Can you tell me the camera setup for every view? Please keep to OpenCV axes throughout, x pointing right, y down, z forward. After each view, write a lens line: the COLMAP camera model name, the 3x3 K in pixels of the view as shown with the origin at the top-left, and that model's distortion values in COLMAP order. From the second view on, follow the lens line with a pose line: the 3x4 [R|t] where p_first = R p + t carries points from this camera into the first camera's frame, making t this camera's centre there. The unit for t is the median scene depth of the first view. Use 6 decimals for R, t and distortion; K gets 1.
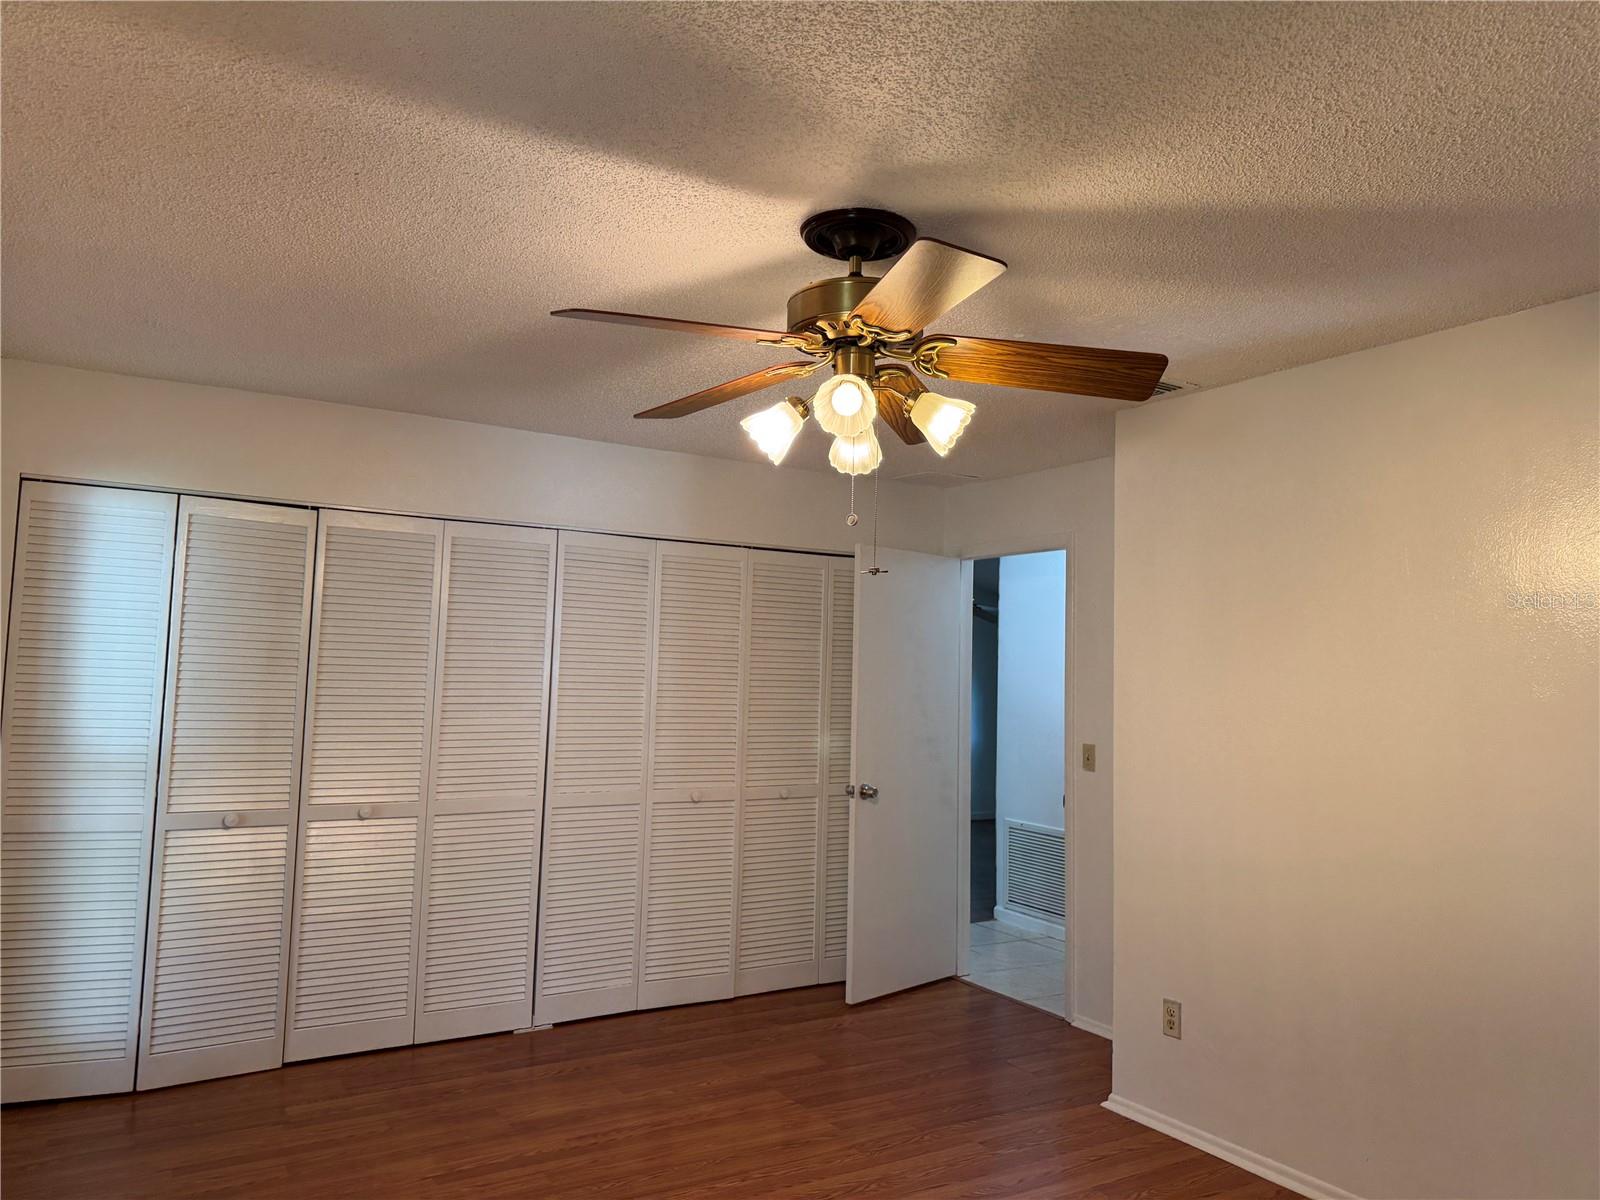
lens RADIAL K [[1118.9, 0, 807.4], [0, 1118.9, 593.2], [0, 0, 1]] dist [0.084613, -0.119340]
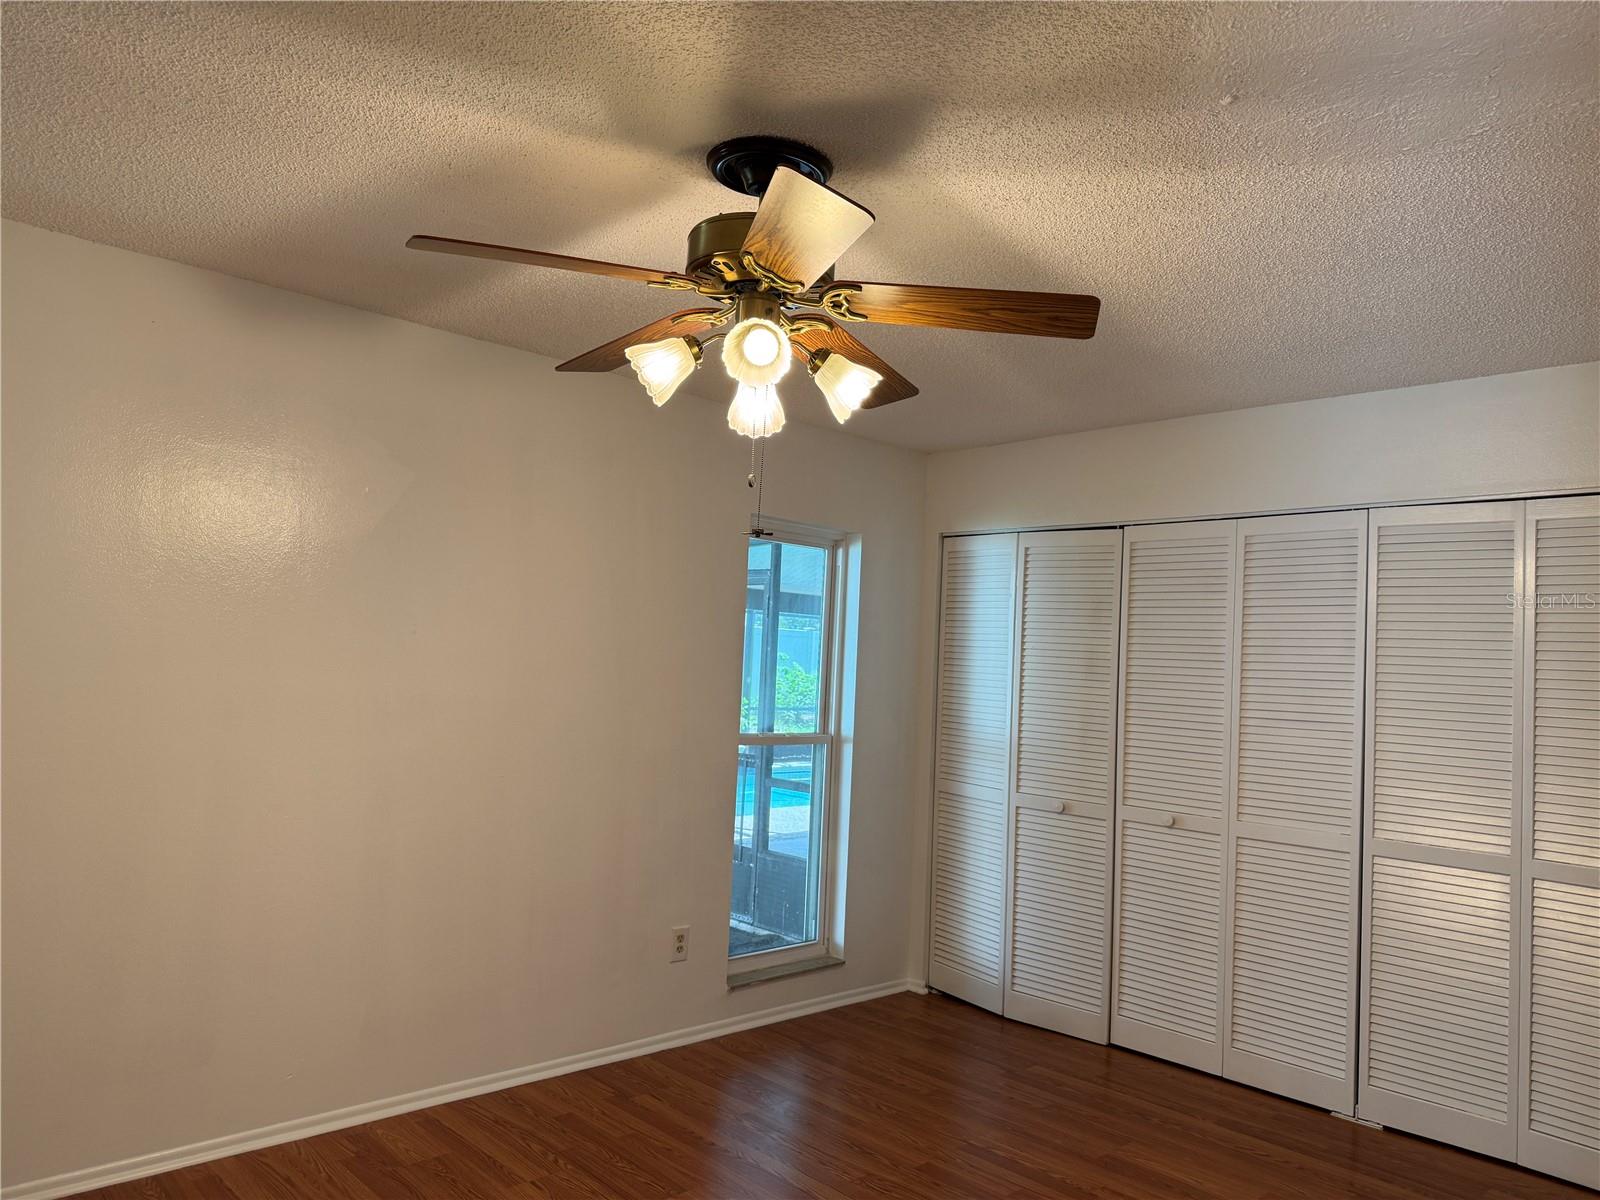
lens RADIAL K [[1118.9, 0, 807.4], [0, 1118.9, 593.2], [0, 0, 1]] dist [0.084613, -0.119340]
pose [[0.218039, -0.081912, -0.972496, 0.617727], [0.031325, 0.996546, -0.076914, 0.069830], [0.975437, -0.013693, 0.219852, 0.544865]]
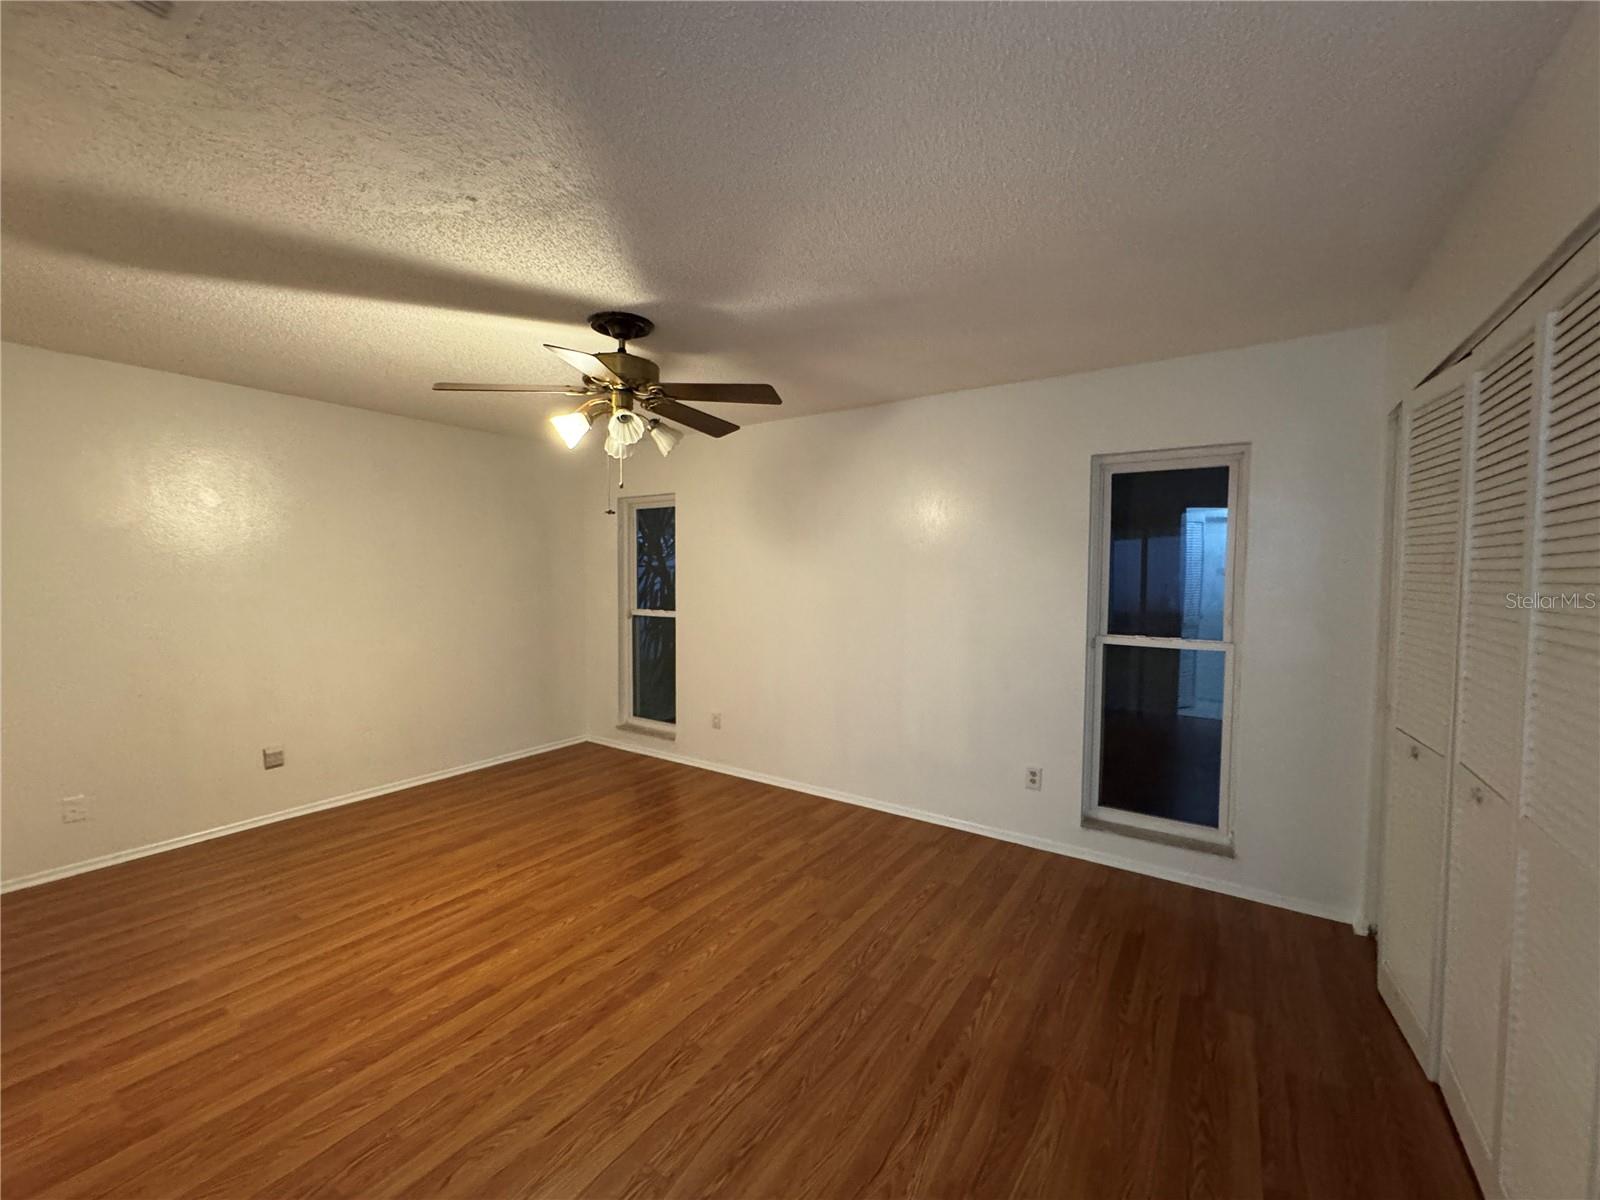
lens RADIAL K [[637.0, 0, 798.3], [0, 637.0, 601.2], [0, 0, 1]] dist [-0.002433, 0.000236]
pose [[-0.913155, -0.008185, -0.407529, 0.131662], [0.006803, 0.999353, -0.035315, 0.109448], [0.407555, -0.035021, -0.912509, 1.363239]]
